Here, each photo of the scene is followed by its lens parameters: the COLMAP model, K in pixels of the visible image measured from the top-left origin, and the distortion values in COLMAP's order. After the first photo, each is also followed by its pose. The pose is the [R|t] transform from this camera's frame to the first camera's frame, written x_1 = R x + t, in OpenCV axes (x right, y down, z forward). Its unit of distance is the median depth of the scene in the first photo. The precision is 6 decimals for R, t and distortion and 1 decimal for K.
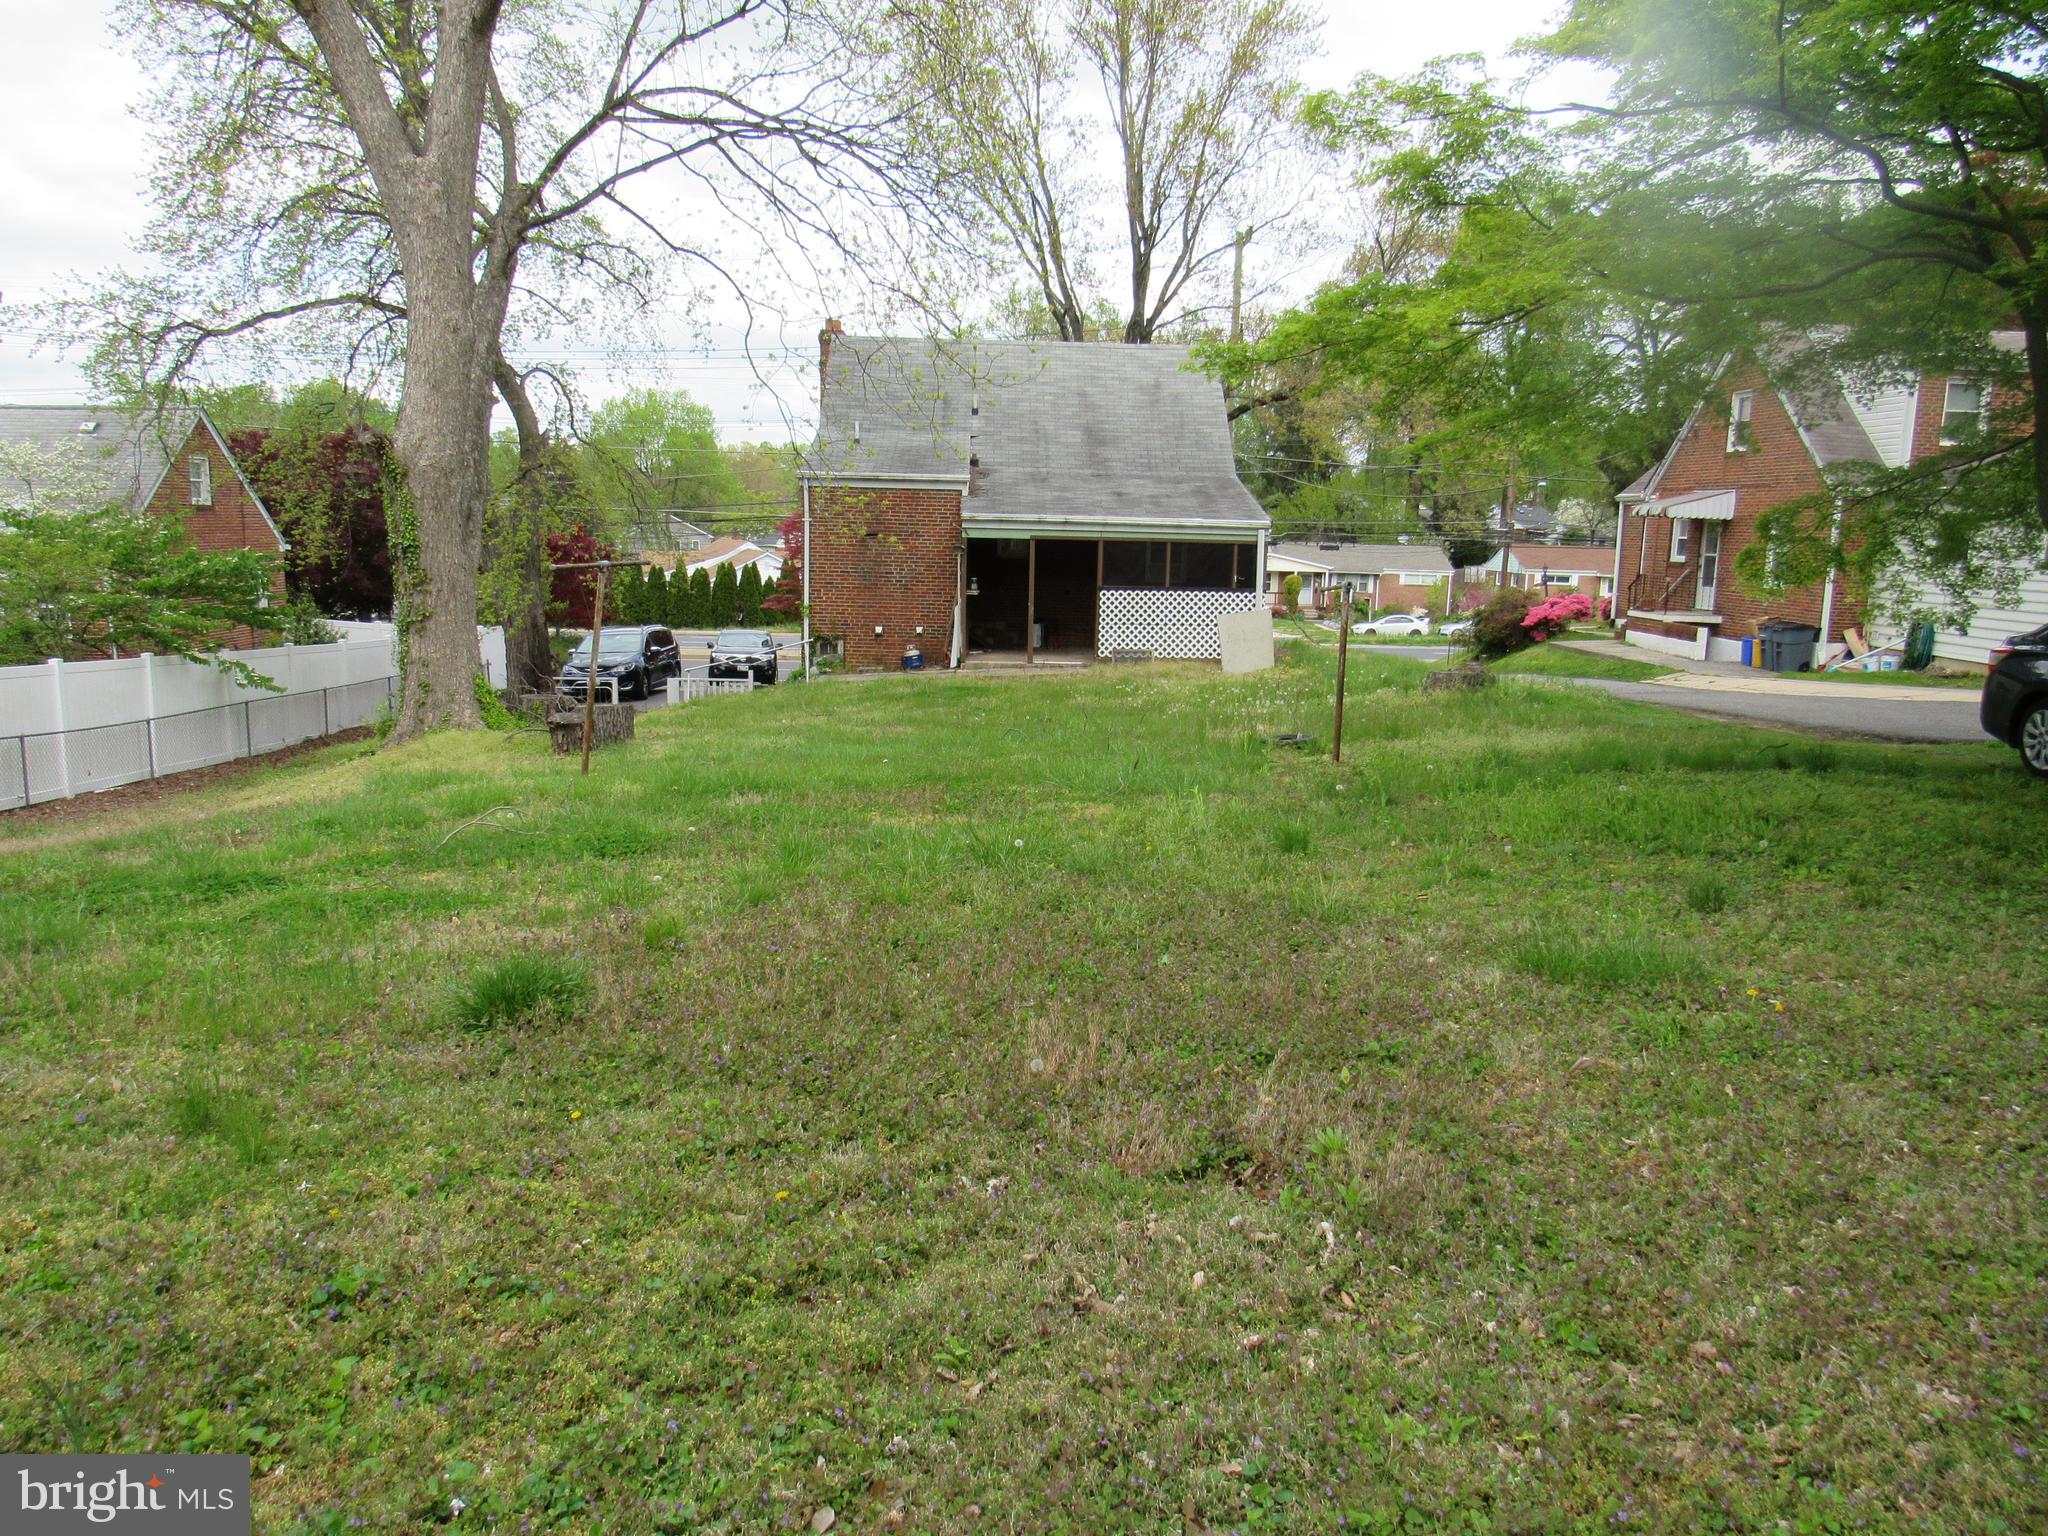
lens RADIAL K [[1458.5, 0, 1024.0], [0, 1458.5, 768.0], [0, 0, 1]] dist [-0.000107, -0.000415]
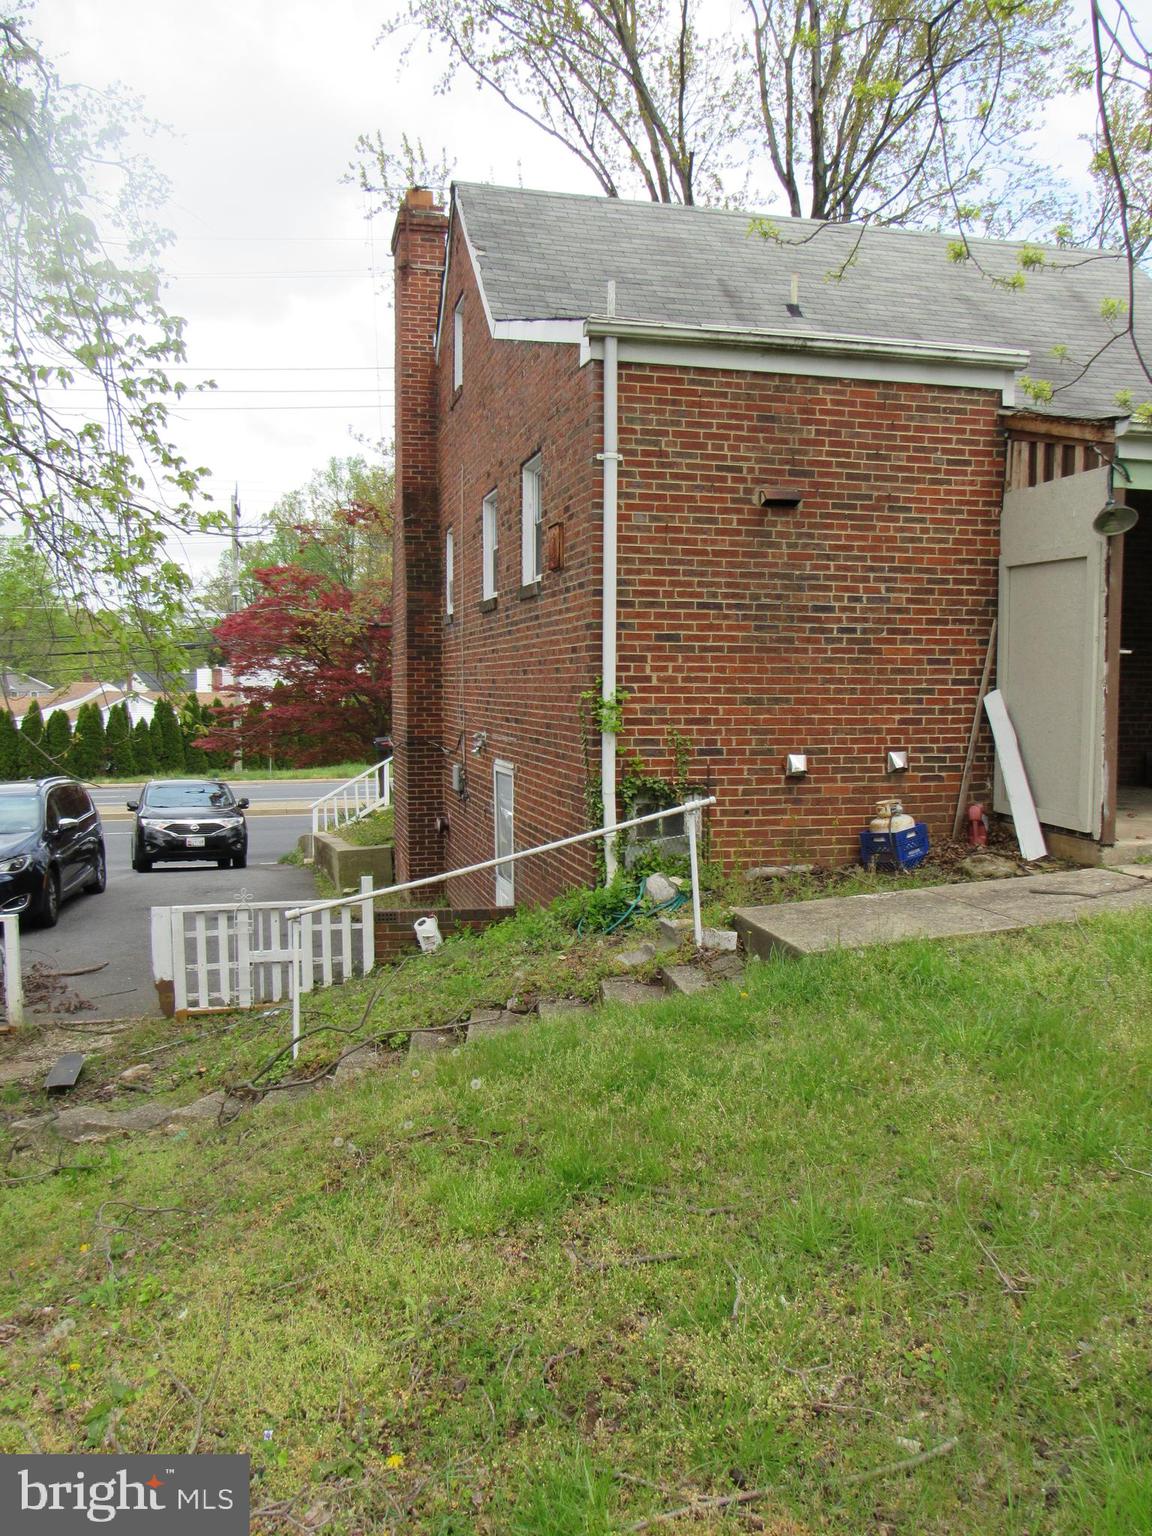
lens RADIAL K [[1188.7, 0, 576.0], [0, 1188.7, 768.0], [0, 0, 1]] dist [-0.119255, 0.001494]
pose [[0.972937, -0.036470, 0.228174, -0.147364], [0.057620, 0.994565, -0.086726, -0.047414], [-0.223771, 0.097526, 0.969750, 0.483653]]
